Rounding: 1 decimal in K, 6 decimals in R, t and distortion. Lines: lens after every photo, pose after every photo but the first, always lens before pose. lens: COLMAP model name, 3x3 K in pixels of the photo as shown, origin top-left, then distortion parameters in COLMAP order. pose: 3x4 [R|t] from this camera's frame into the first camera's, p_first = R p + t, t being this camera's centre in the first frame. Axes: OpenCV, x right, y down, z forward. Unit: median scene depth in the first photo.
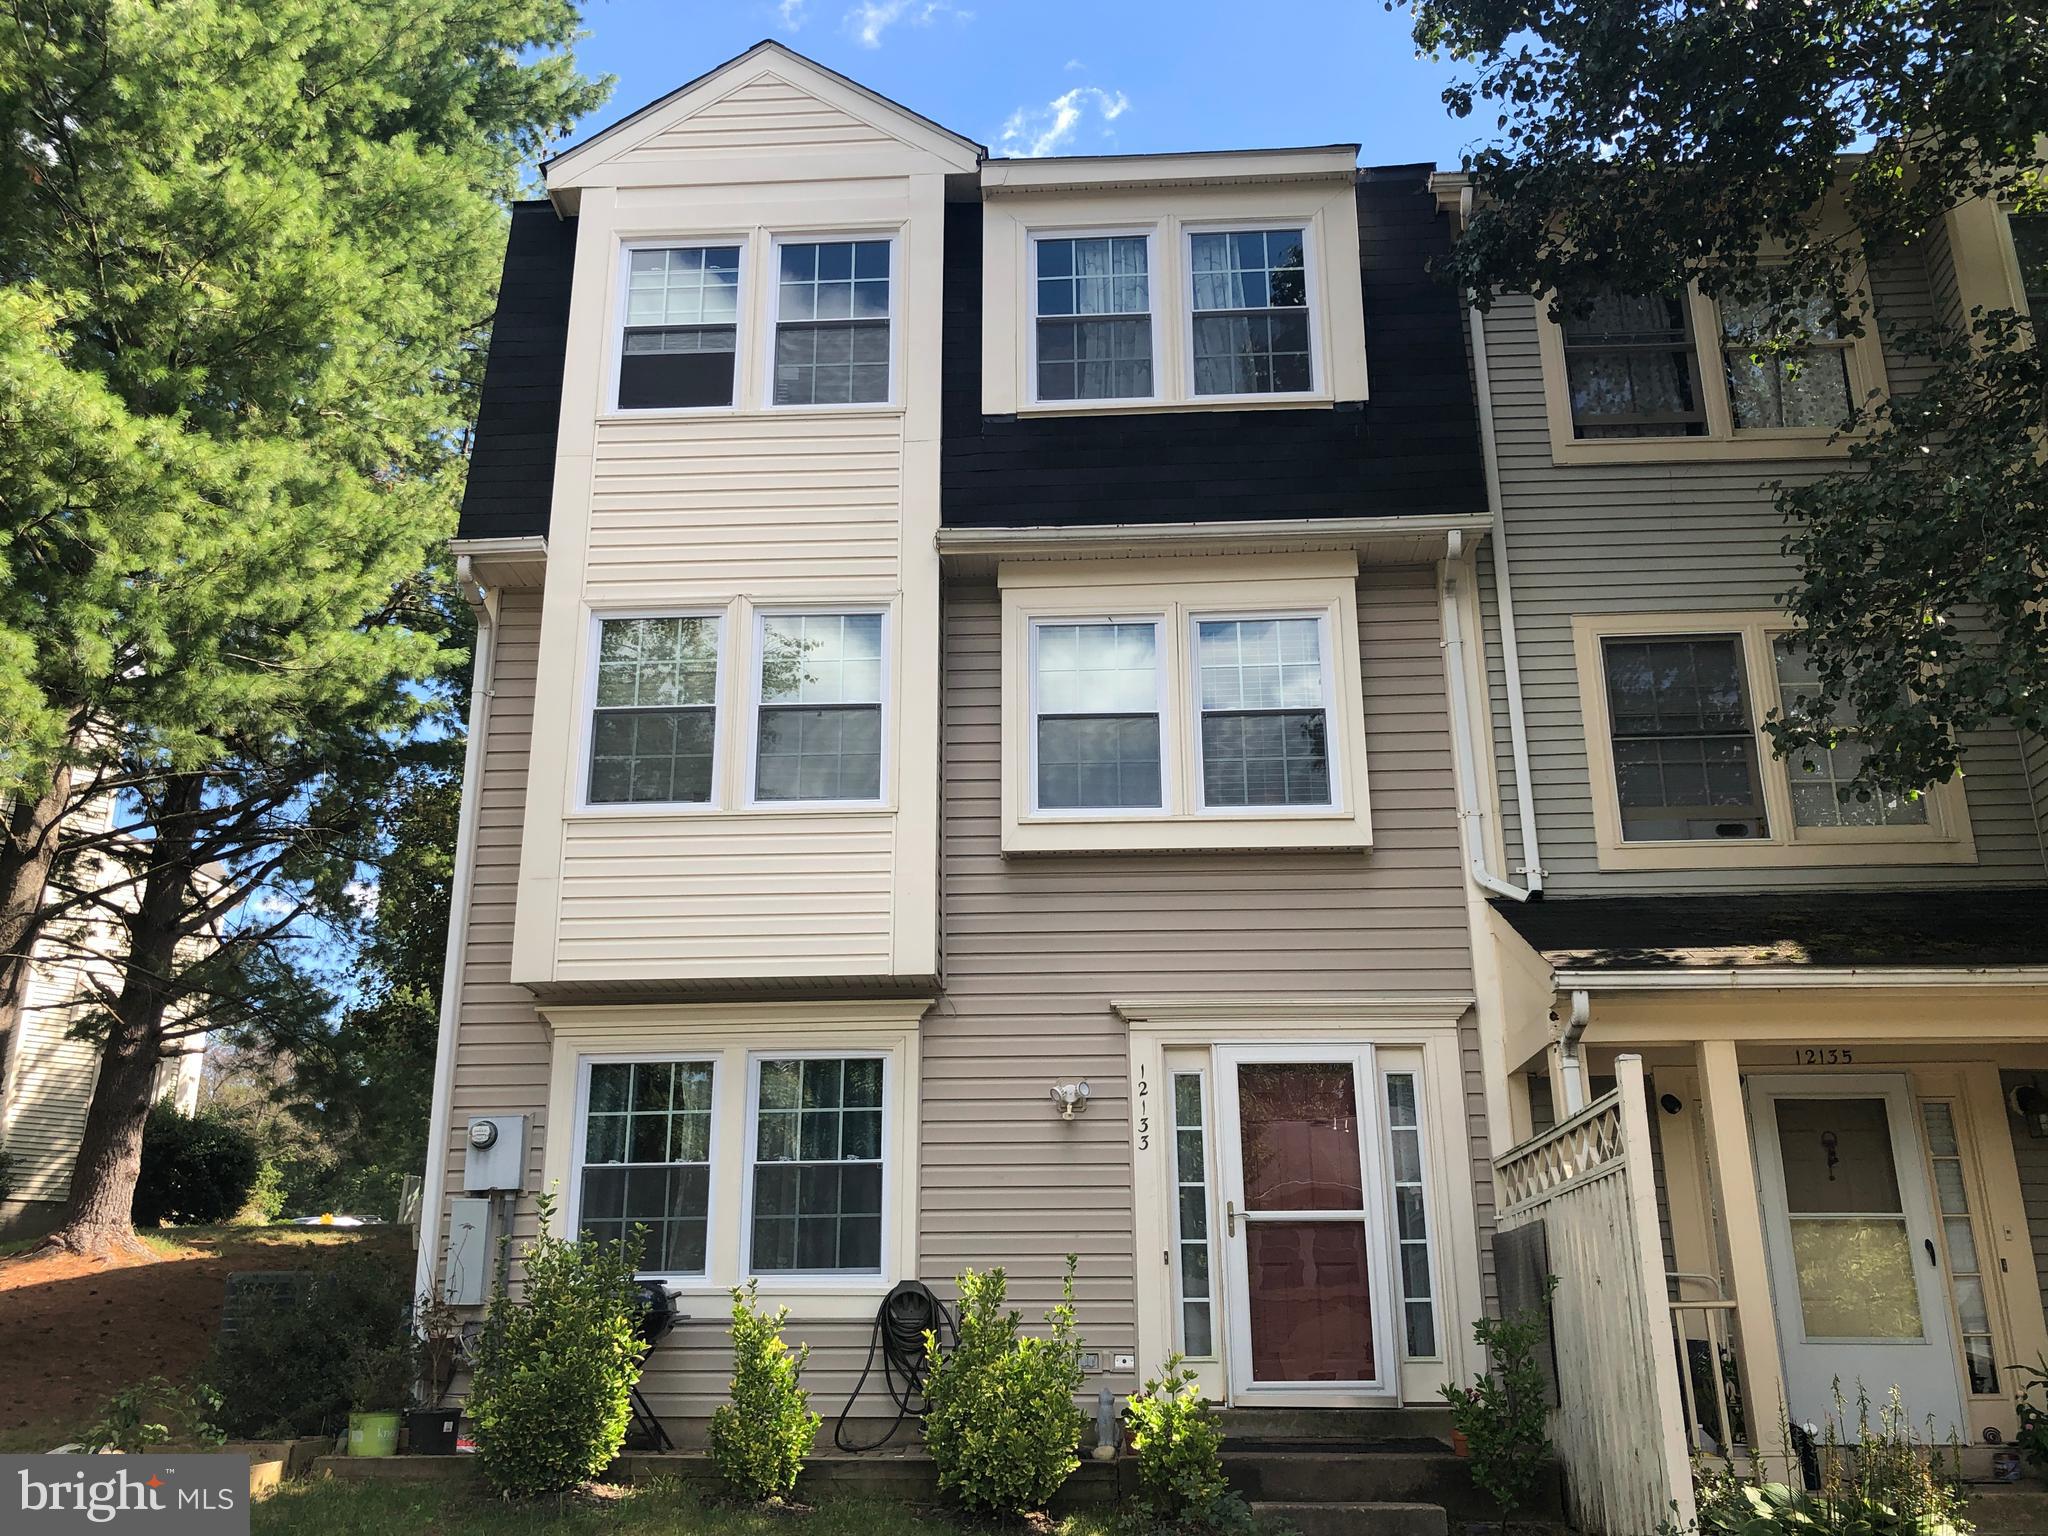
lens RADIAL K [[1799.2, 0, 1029.8], [0, 1799.2, 764.7], [0, 0, 1]] dist [0.045346, -0.062308]
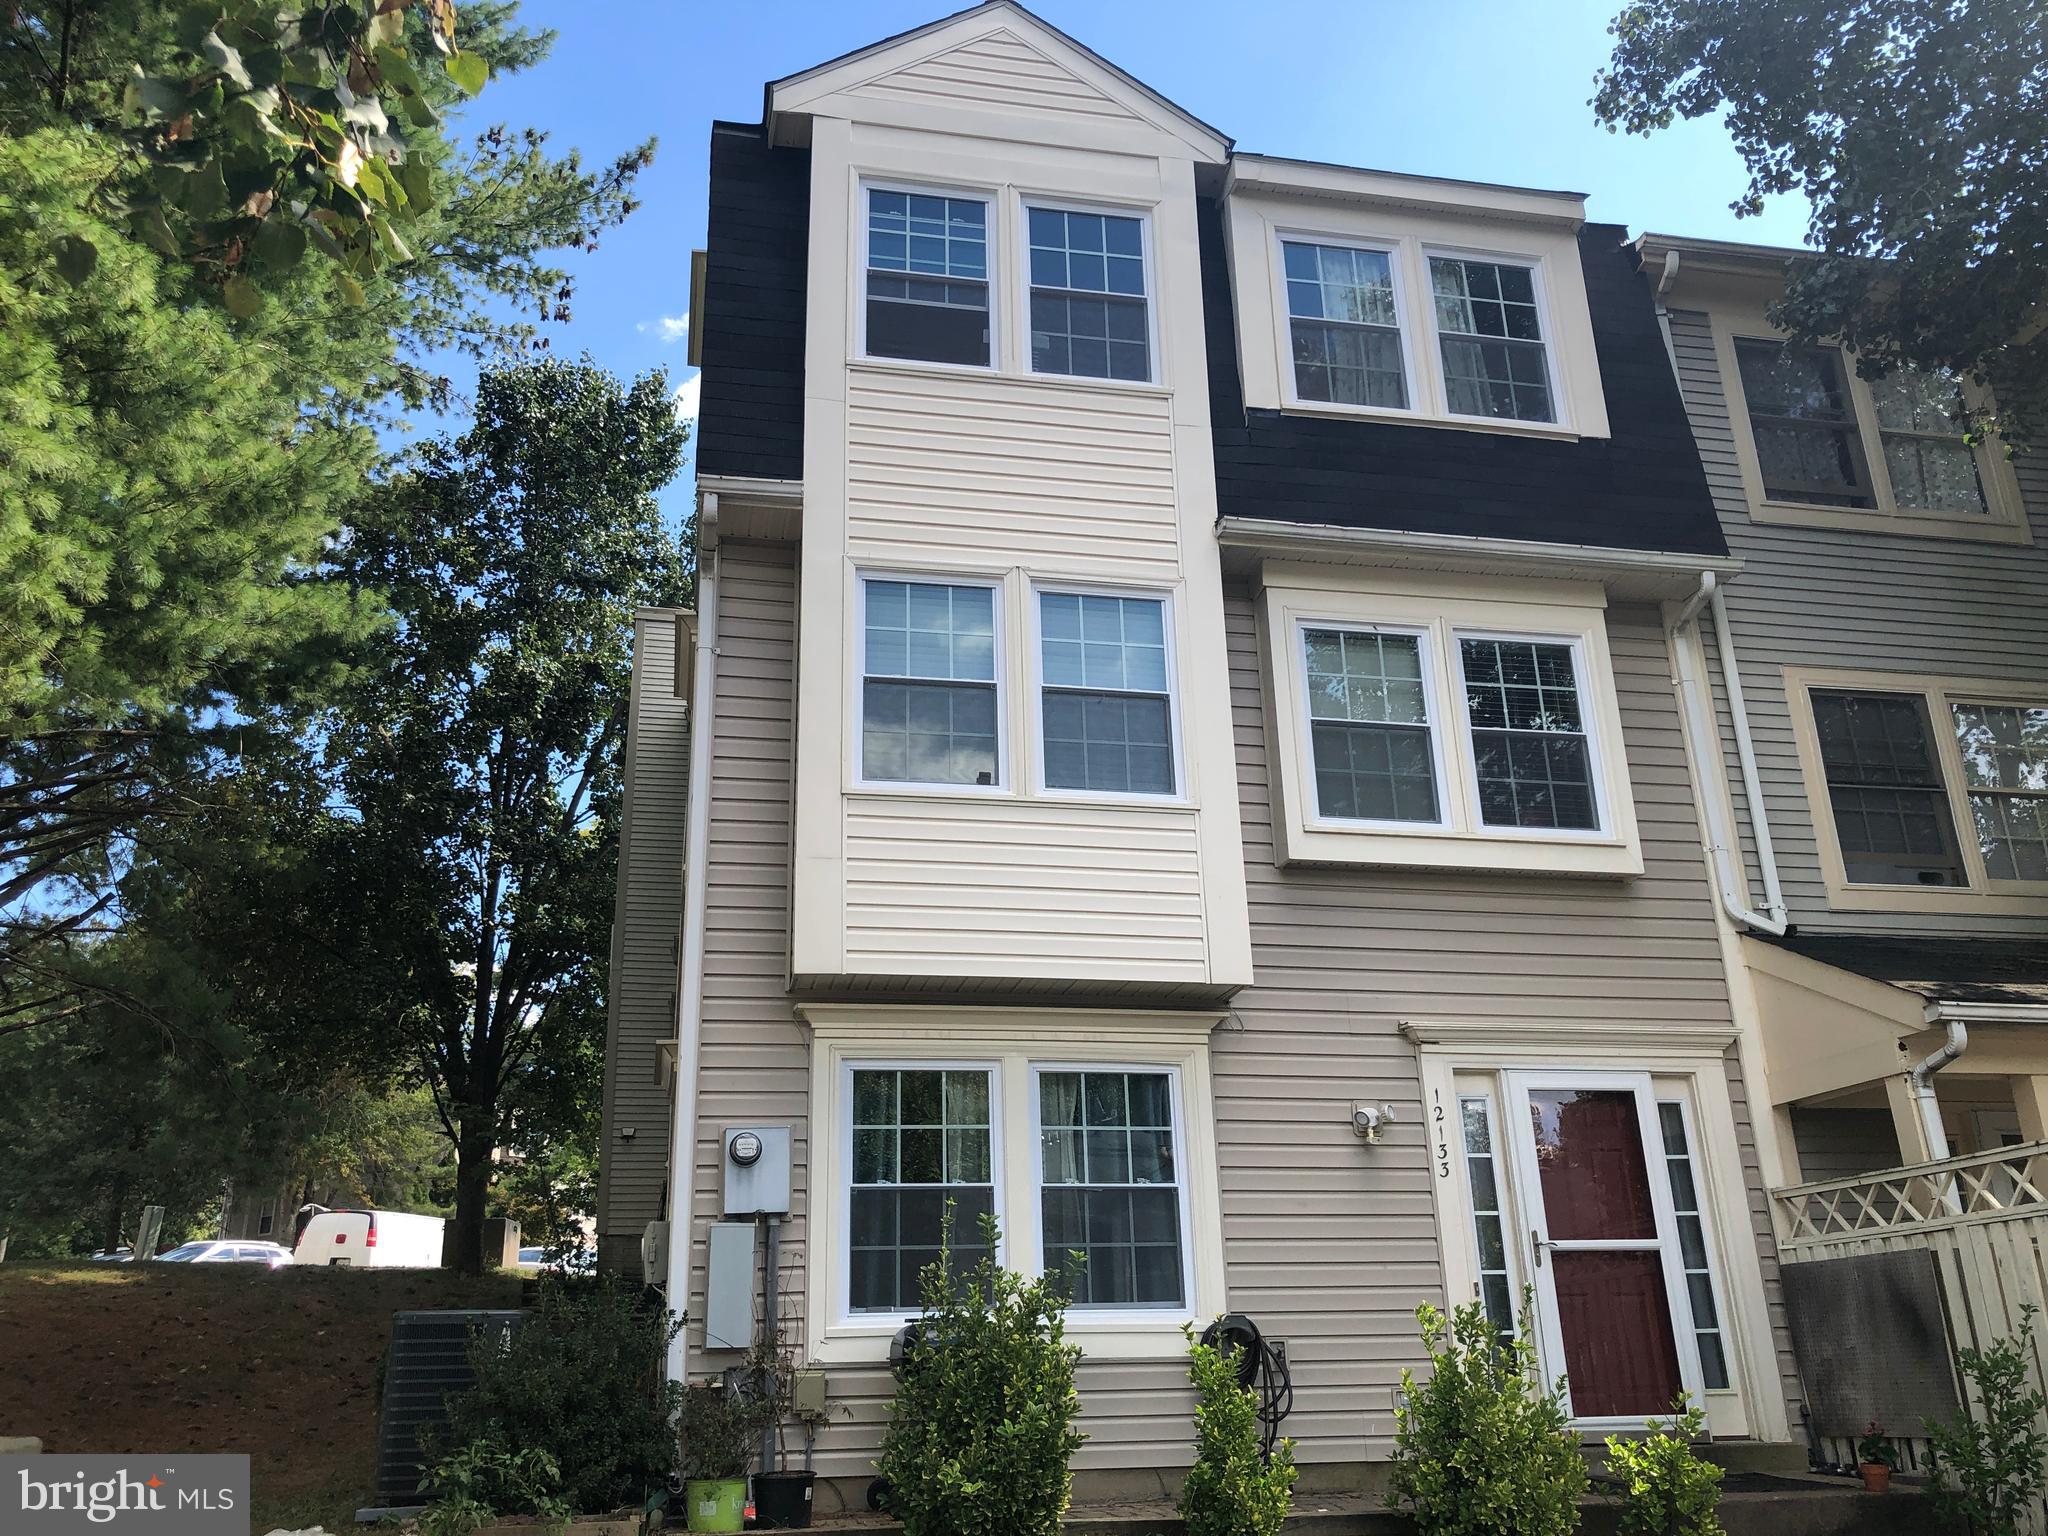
lens RADIAL K [[1690.4, 0, 1033.9], [0, 1690.4, 757.3], [0, 0, 1]] dist [0.040025, -0.053884]
pose [[0.967682, 0.070666, 0.242070, -0.363593], [-0.061502, 0.997082, -0.045218, 0.043106], [-0.244559, 0.028869, 0.969205, 0.162246]]
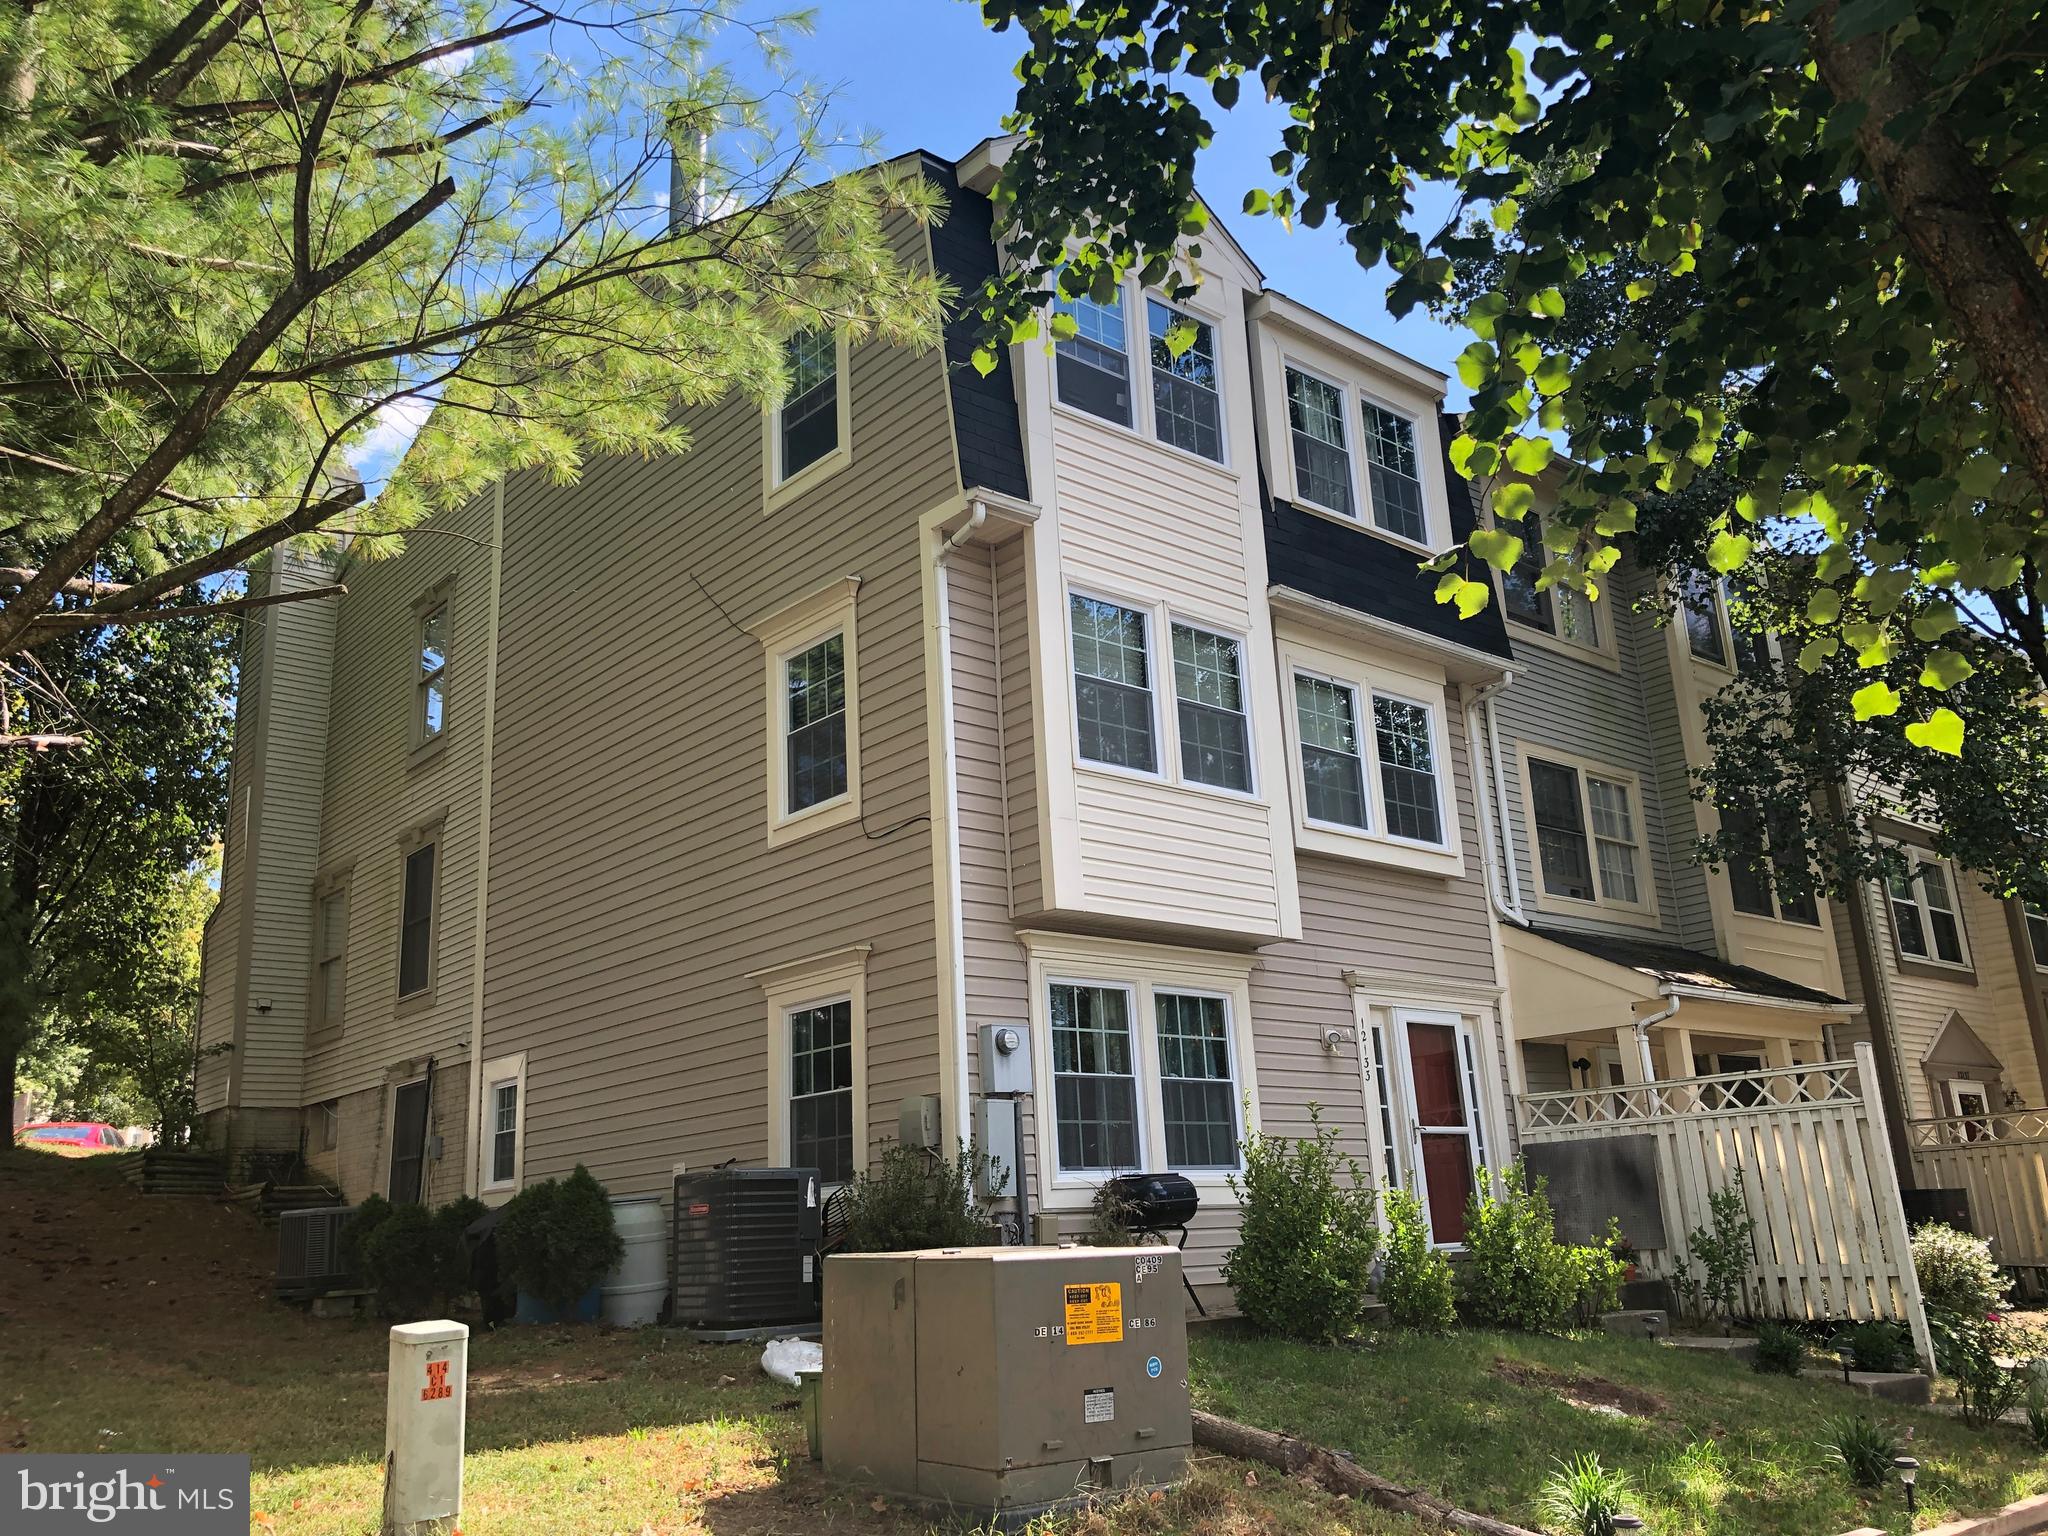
lens RADIAL K [[1690.4, 0, 1025.9], [0, 1690.4, 765.4], [0, 0, 1]] dist [0.040025, -0.053884]
pose [[0.718706, 0.162924, 0.675957, -0.978674], [-0.182469, 0.982282, -0.042748, 0.077513], [-0.670945, -0.092618, 0.735700, 0.238954]]
